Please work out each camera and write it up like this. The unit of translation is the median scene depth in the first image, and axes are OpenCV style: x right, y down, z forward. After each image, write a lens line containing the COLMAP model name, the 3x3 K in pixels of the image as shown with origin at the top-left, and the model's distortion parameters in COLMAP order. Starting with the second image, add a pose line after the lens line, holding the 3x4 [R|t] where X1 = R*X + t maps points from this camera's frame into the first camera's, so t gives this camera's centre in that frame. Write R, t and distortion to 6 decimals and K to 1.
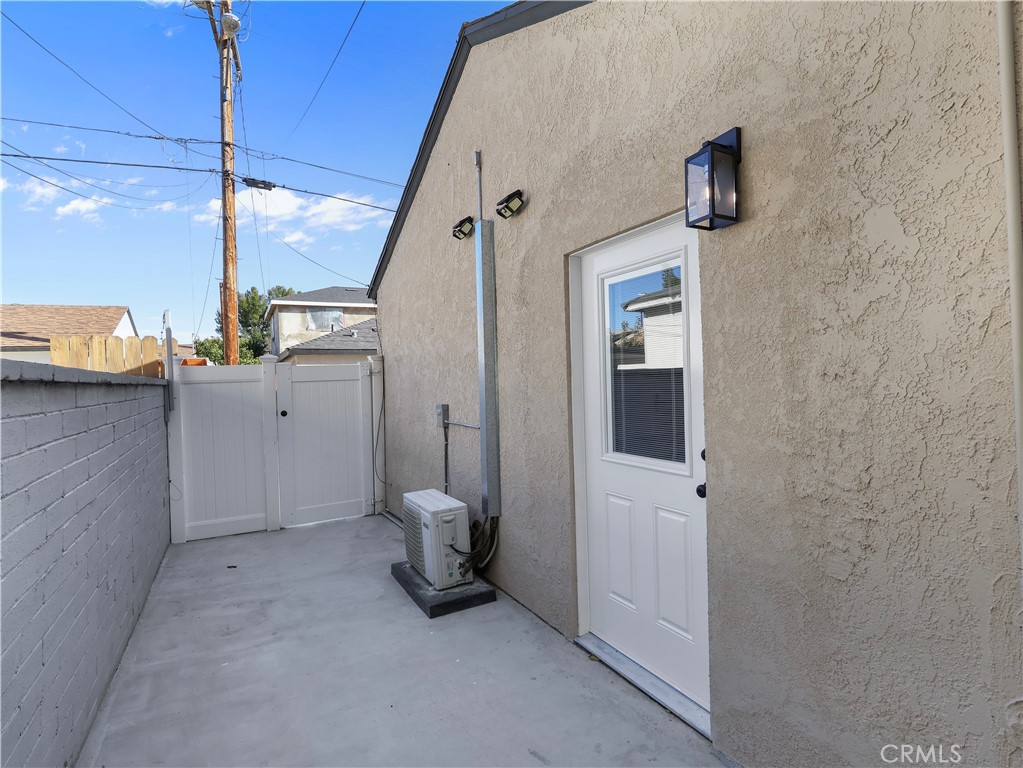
lens RADIAL K [[534.0, 0, 511.5], [0, 534.0, 384.0], [0, 0, 1]] dist [0.000452, 0.001511]
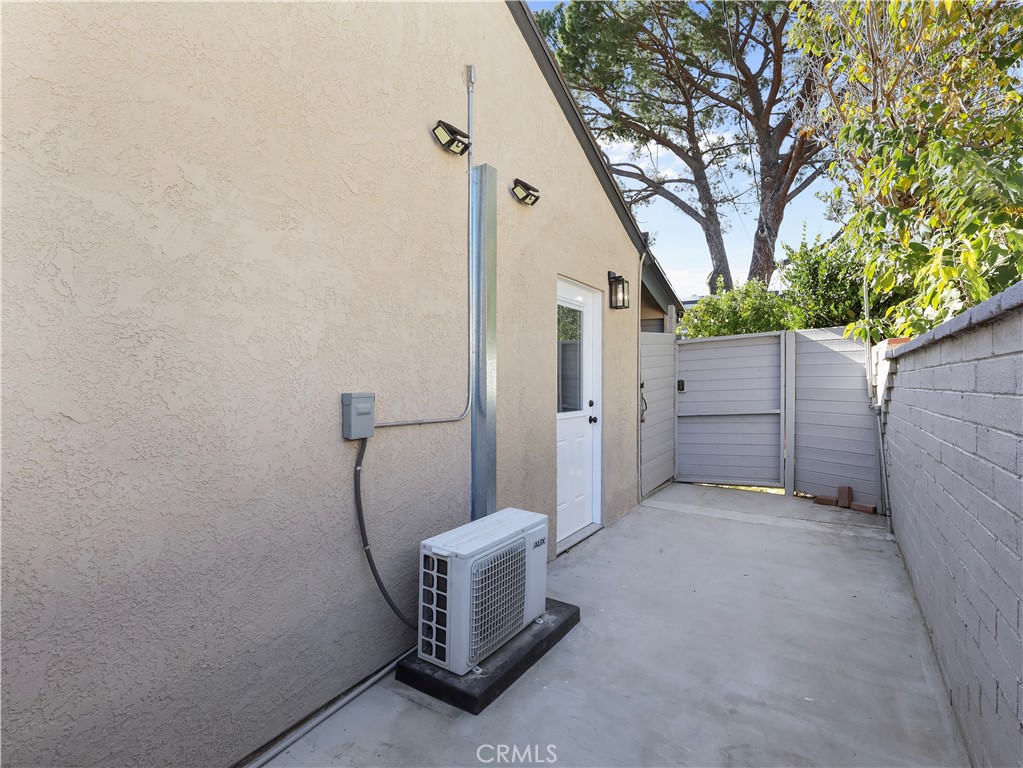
lens RADIAL K [[534.0, 0, 511.5], [0, 534.0, 384.0], [0, 0, 1]] dist [0.000452, 0.001511]
pose [[-0.503183, 0.015602, 0.864039, -0.967544], [0.014122, 0.999852, -0.009830, 0.052349], [-0.864064, 0.007256, -0.503329, 1.706834]]
